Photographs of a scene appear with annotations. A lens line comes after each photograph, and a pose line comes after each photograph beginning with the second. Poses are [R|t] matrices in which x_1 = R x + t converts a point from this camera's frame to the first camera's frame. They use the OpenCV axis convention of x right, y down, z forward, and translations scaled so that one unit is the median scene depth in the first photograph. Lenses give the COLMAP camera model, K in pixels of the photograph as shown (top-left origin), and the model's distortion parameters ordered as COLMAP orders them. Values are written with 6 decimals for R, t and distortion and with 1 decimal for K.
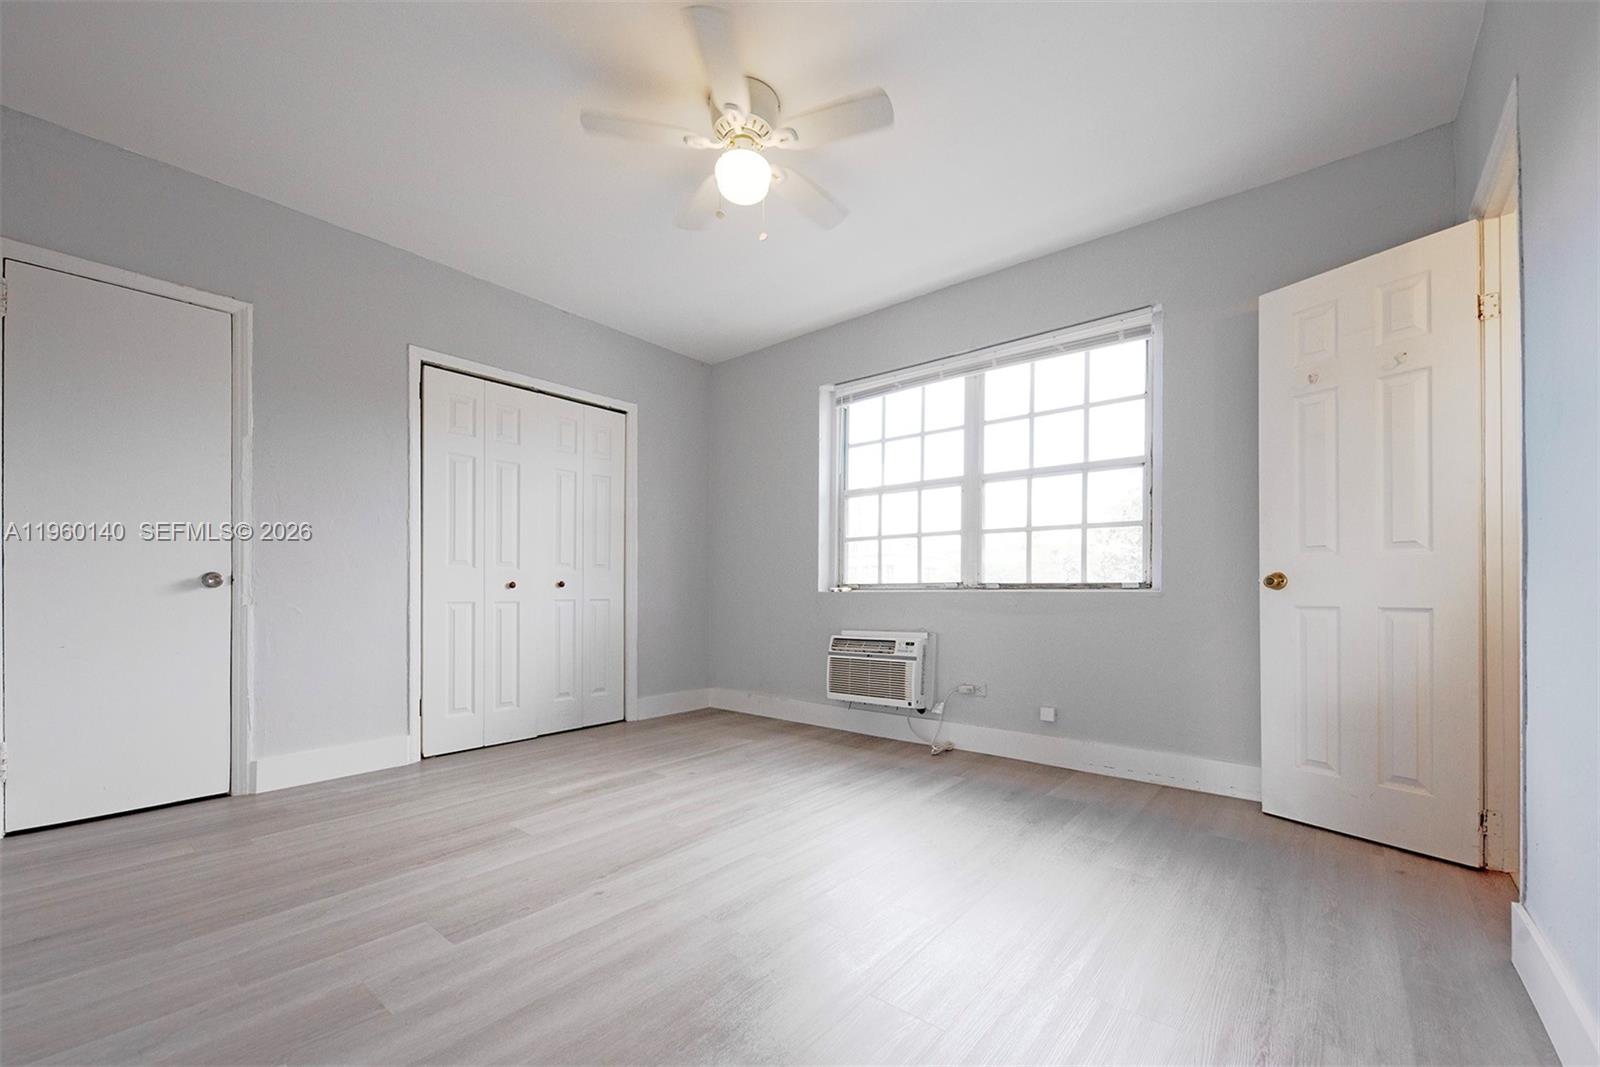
lens RADIAL K [[654.1, 0, 817.8], [0, 654.1, 587.4], [0, 0, 1]] dist [0.000243, -0.000052]
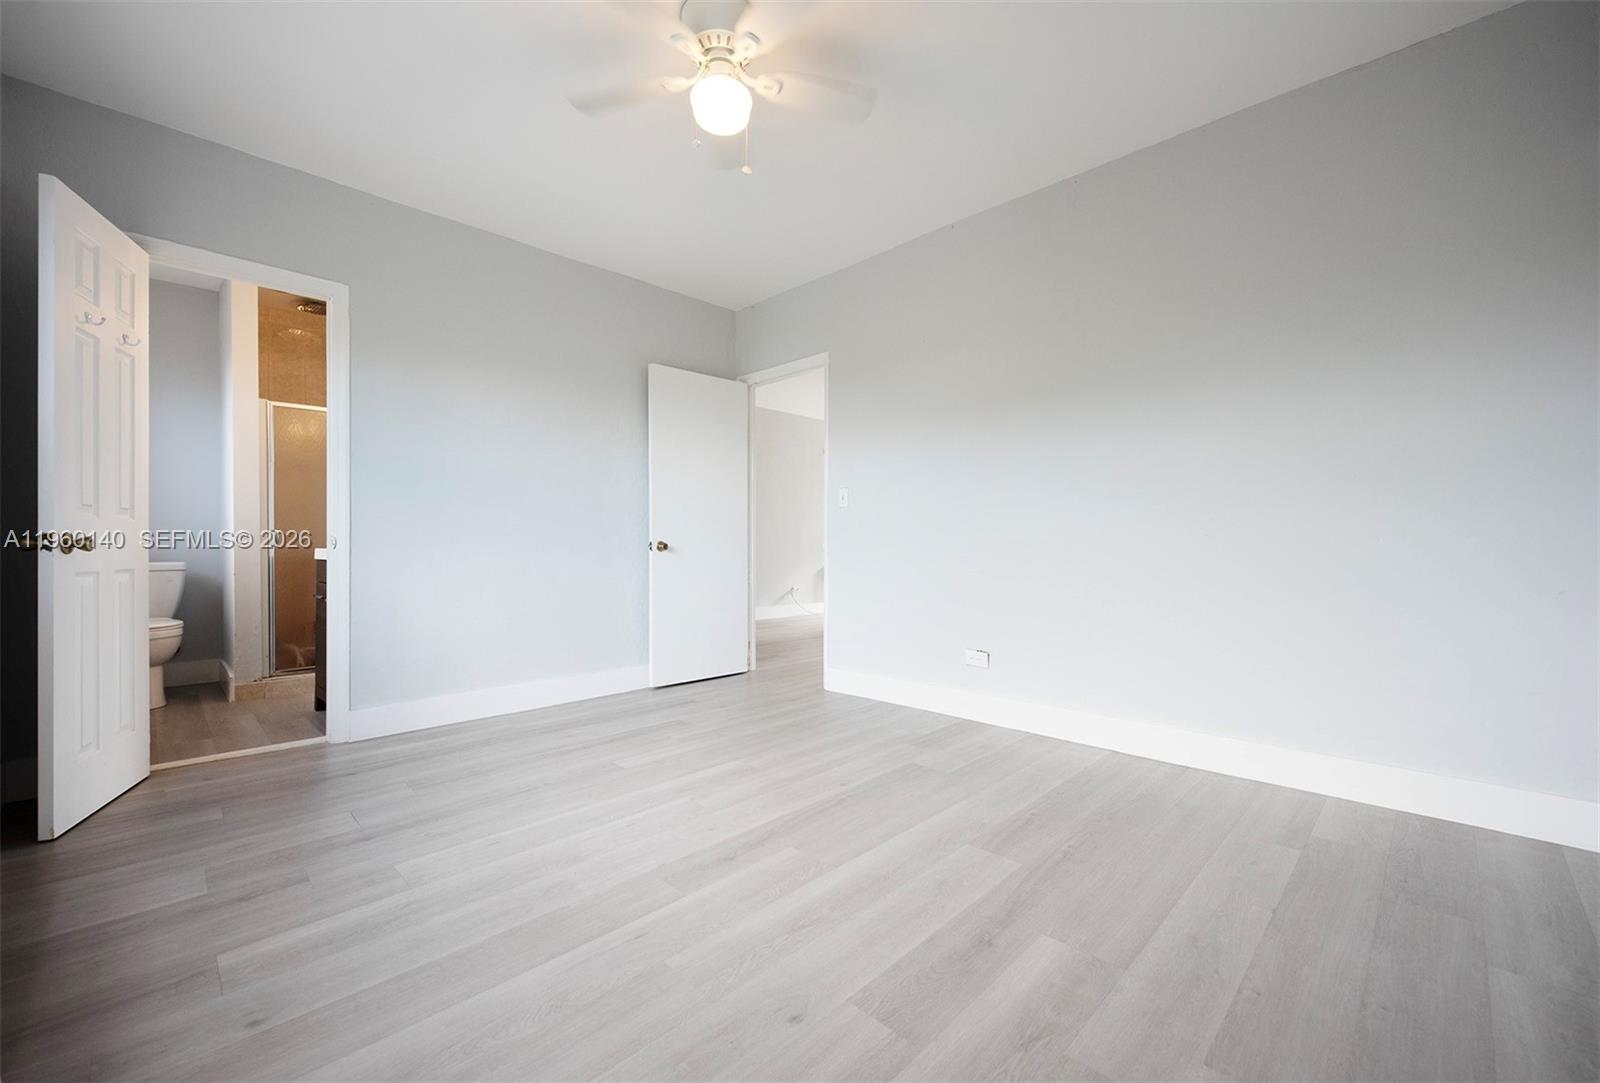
lens RADIAL K [[633.1, 0, 800.0], [0, 633.1, 541.5], [0, 0, 1]] dist [0.002888, 0.000065]
pose [[-0.994010, 0.003691, 0.109228, -0.238084], [0.003049, 0.999977, -0.006037, -0.002878], [-0.109248, -0.005668, -0.993998, 1.383562]]
